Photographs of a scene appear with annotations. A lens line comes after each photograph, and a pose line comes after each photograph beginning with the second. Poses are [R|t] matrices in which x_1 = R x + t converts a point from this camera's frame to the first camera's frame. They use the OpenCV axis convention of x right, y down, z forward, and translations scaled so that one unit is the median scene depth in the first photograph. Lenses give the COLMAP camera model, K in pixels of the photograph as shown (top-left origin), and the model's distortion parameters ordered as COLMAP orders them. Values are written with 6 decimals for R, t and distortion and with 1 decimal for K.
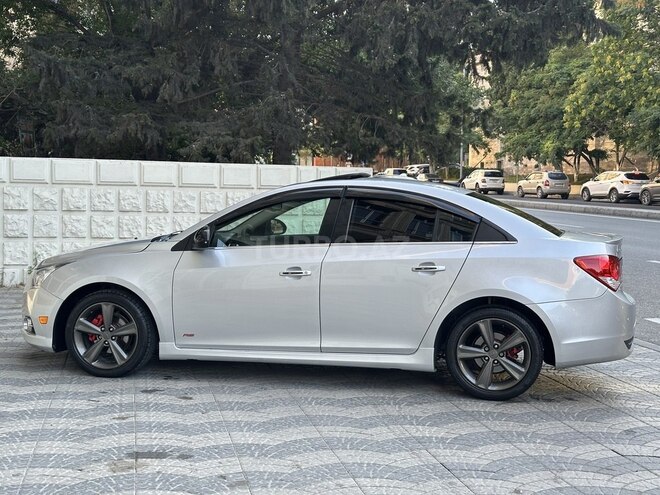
lens RADIAL K [[920.9, 0, 330.0], [0, 920.9, 247.5], [0, 0, 1]] dist [0.151136, -0.103631]
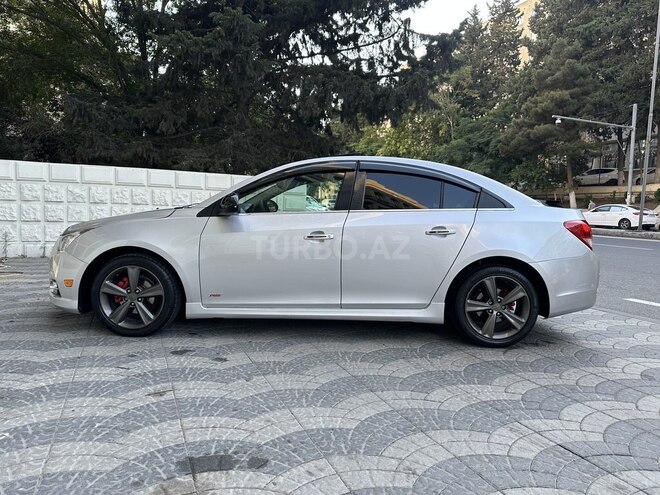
lens RADIAL K [[463.4, 0, 330.0], [0, 463.4, 247.5], [0, 0, 1]] dist [0.082125, -0.116808]
pose [[0.982121, -0.003188, 0.188225, -0.130354], [0.000116, 0.999867, 0.016331, 0.032326], [-0.188252, -0.016017, 0.981990, 0.472891]]
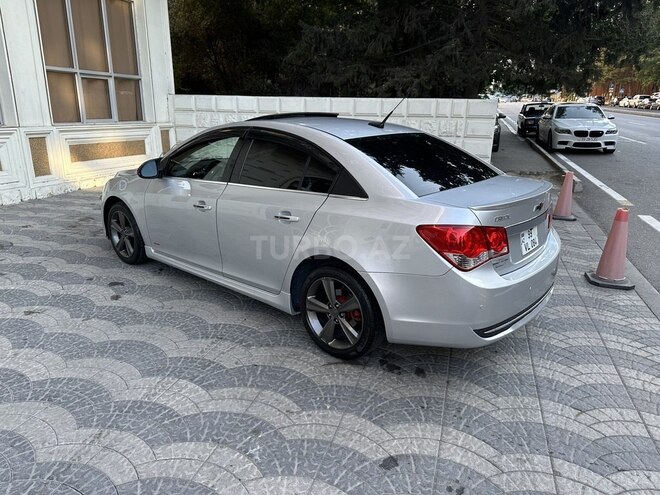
lens RADIAL K [[463.4, 0, 330.0], [0, 463.4, 247.5], [0, 0, 1]] dist [0.082125, -0.116808]
pose [[0.867246, 0.142509, -0.477049, 0.389956], [-0.031709, 0.972025, 0.232728, -0.063294], [0.496870, -0.186705, 0.847503, 0.594933]]
